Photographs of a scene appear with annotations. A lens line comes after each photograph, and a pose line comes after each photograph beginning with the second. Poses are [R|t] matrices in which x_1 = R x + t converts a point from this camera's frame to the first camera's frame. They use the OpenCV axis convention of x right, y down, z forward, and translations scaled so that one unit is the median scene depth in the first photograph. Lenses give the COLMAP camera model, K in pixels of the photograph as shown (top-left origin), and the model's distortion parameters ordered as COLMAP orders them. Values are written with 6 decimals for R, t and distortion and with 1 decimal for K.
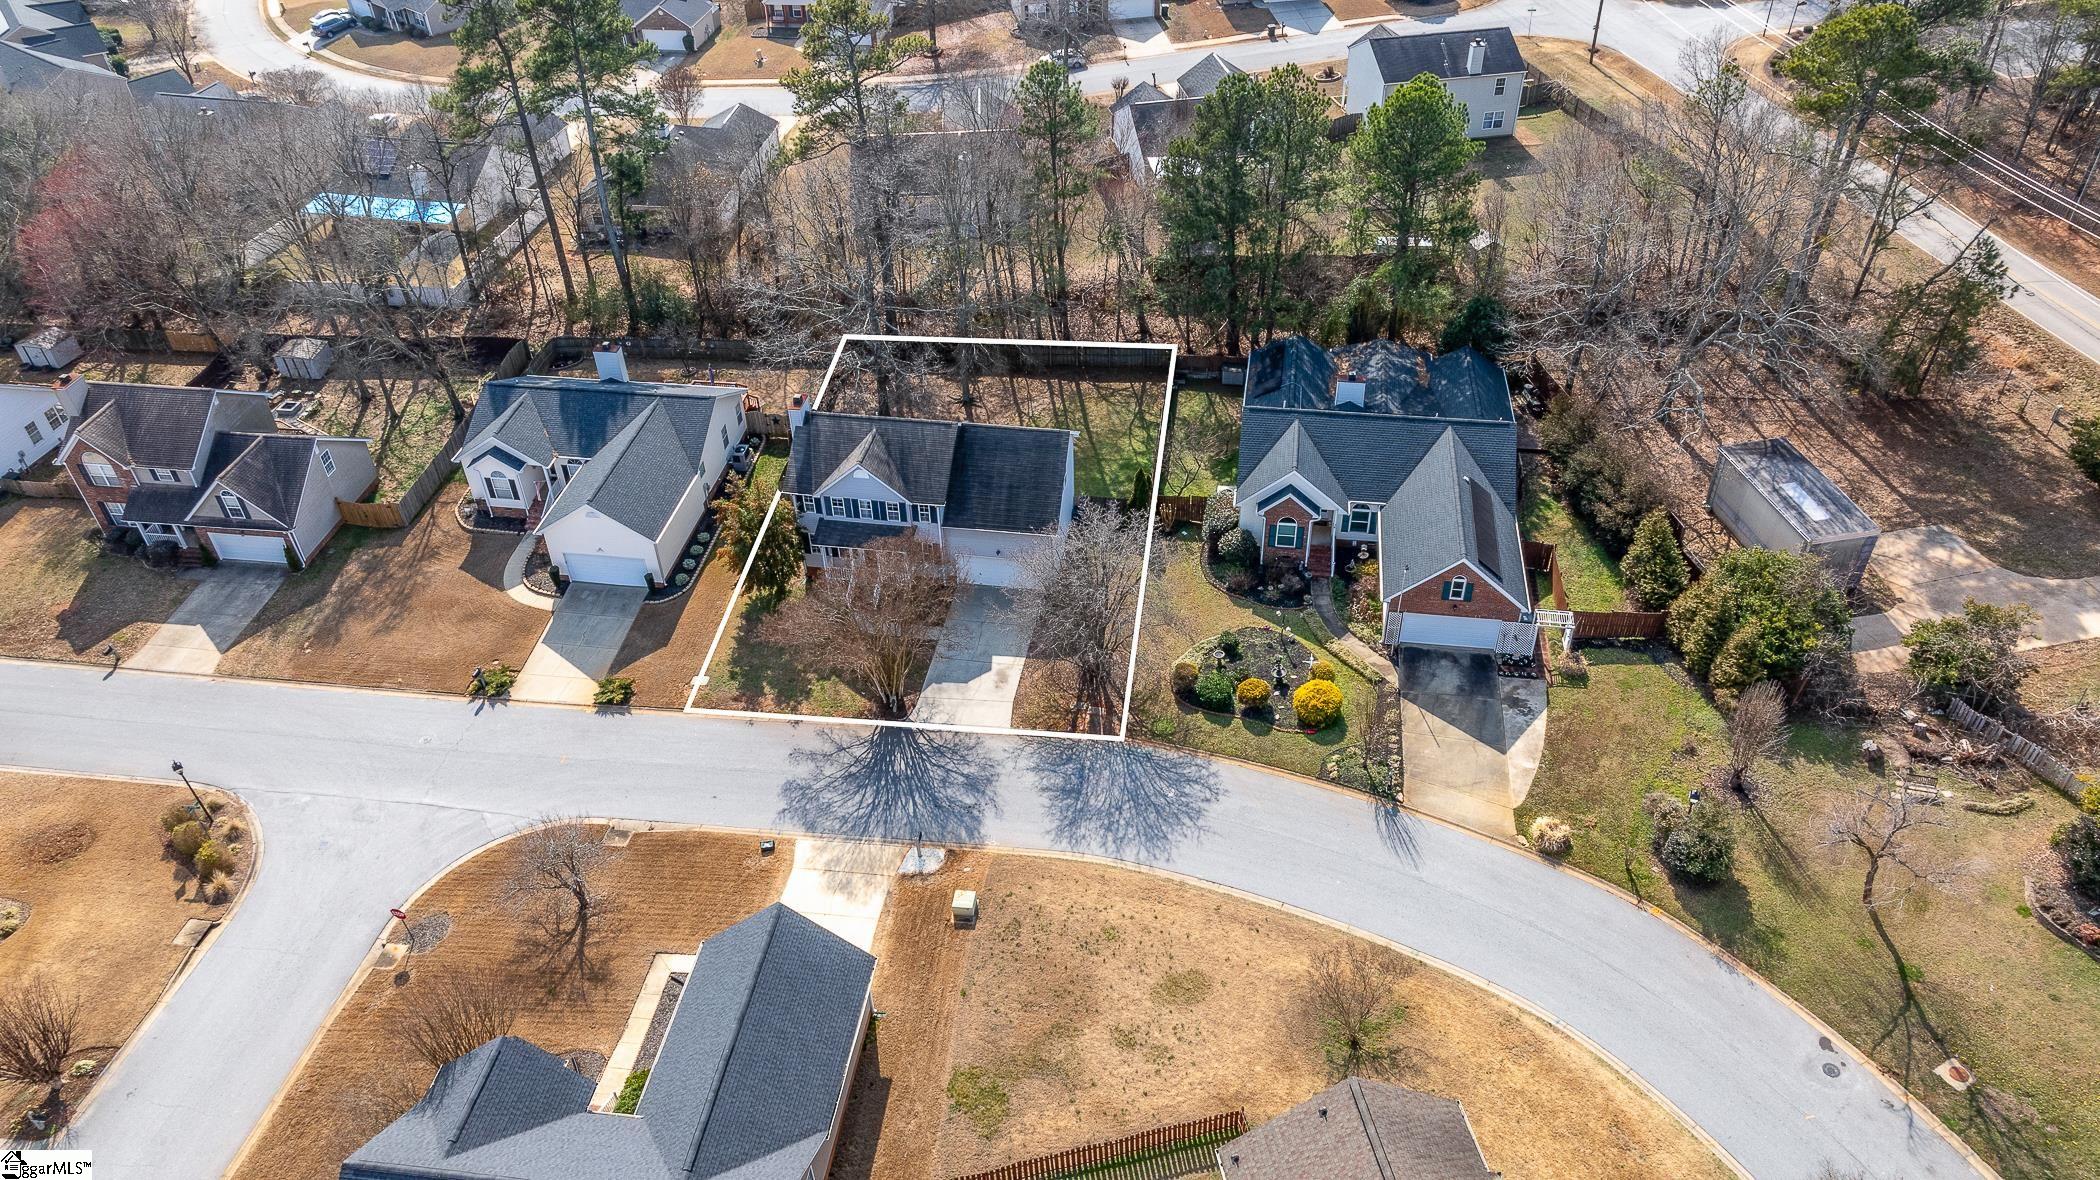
lens RADIAL K [[1485.5, 0, 1049.2], [0, 1485.5, 586.8], [0, 0, 1]] dist [-0.000586, 0.017517]
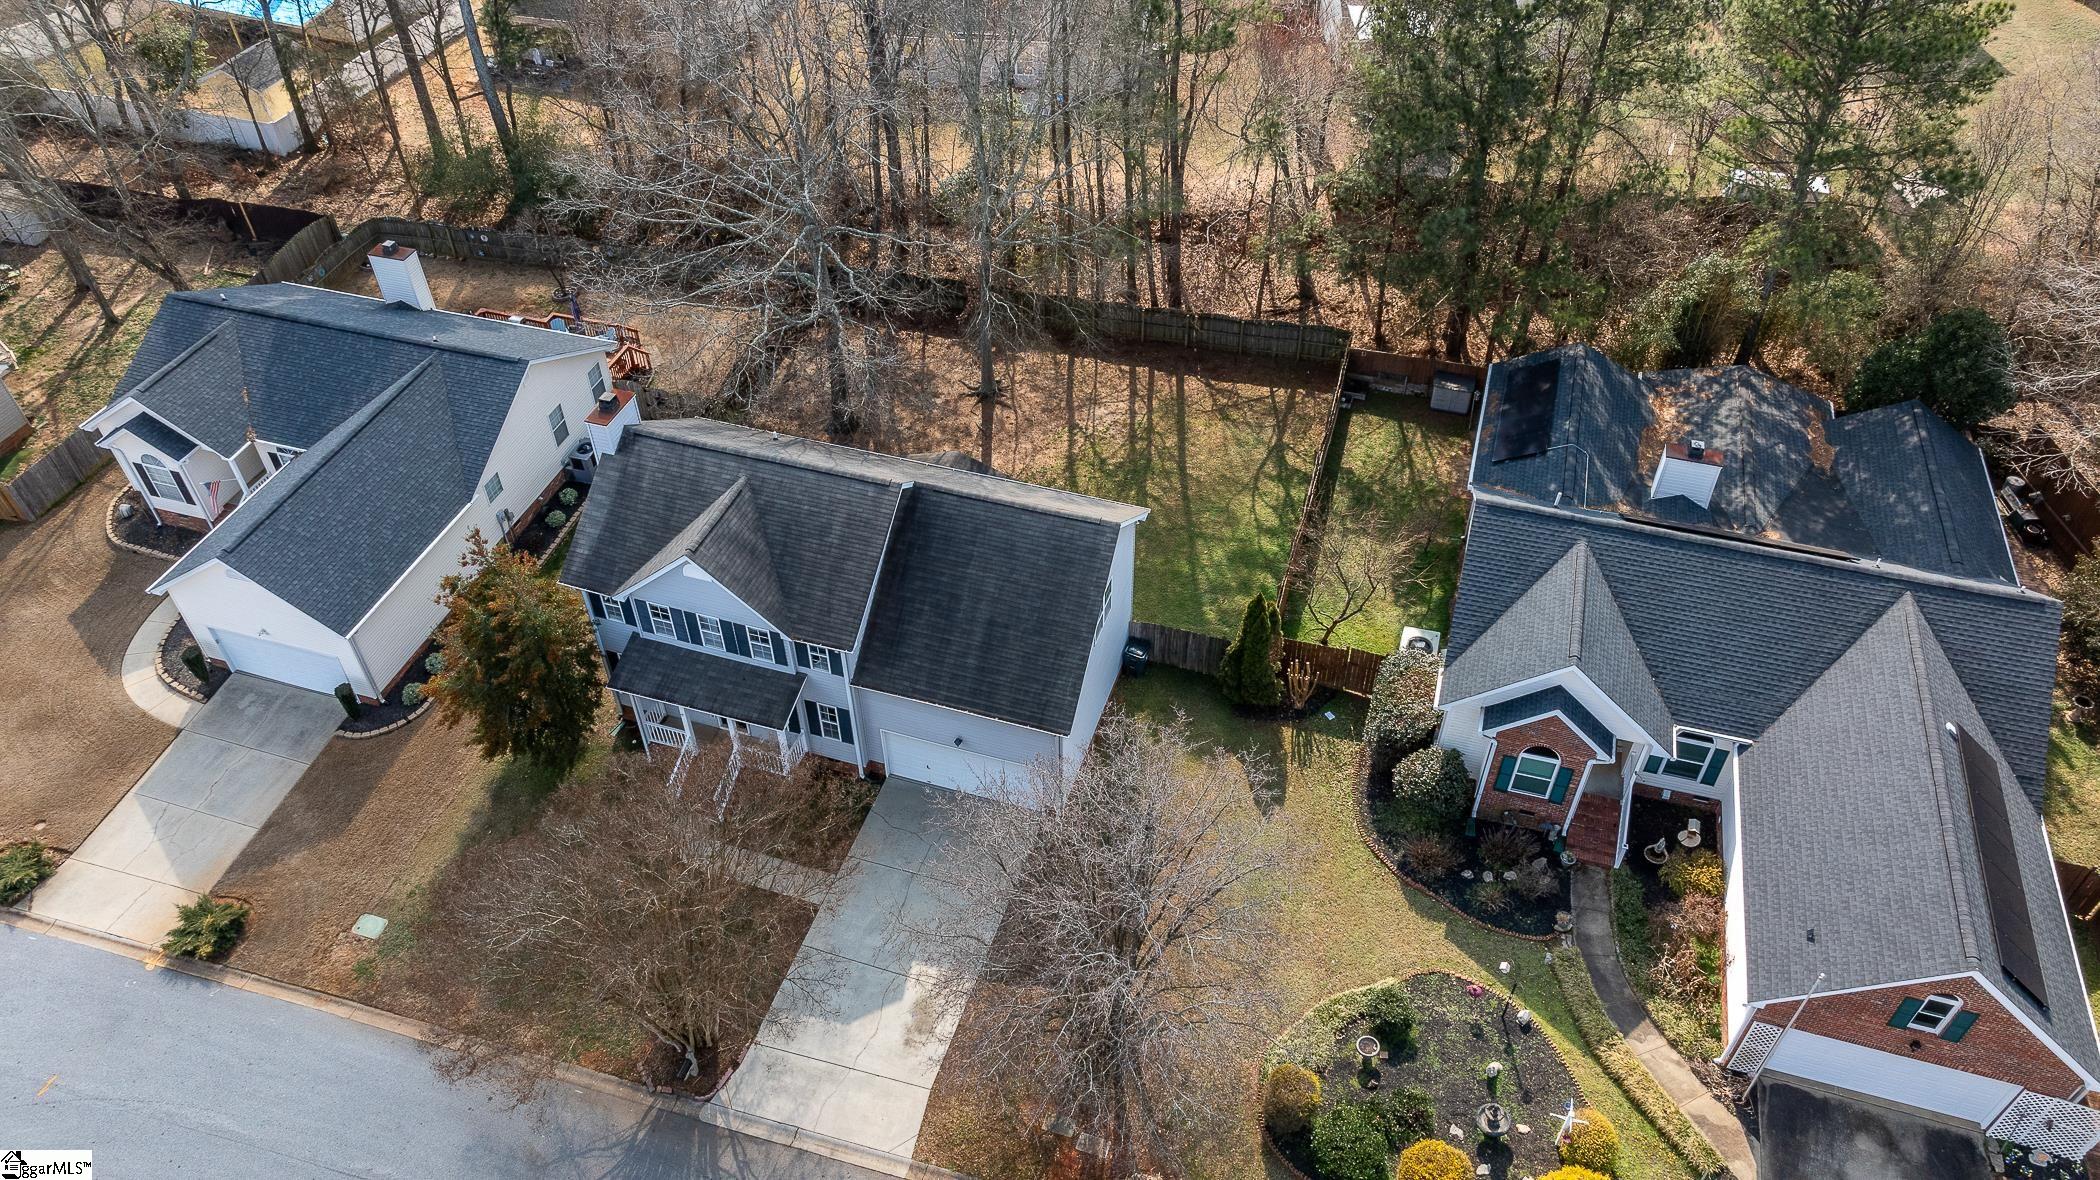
lens RADIAL K [[1485.5, 0, 1043.3], [0, 1485.5, 593.6], [0, 0, 1]] dist [-0.000586, 0.017517]
pose [[0.989211, 0.112912, -0.093342, 0.035701], [-0.104671, 0.990524, 0.088922, -0.118375], [0.102498, -0.078192, 0.991655, 0.479478]]
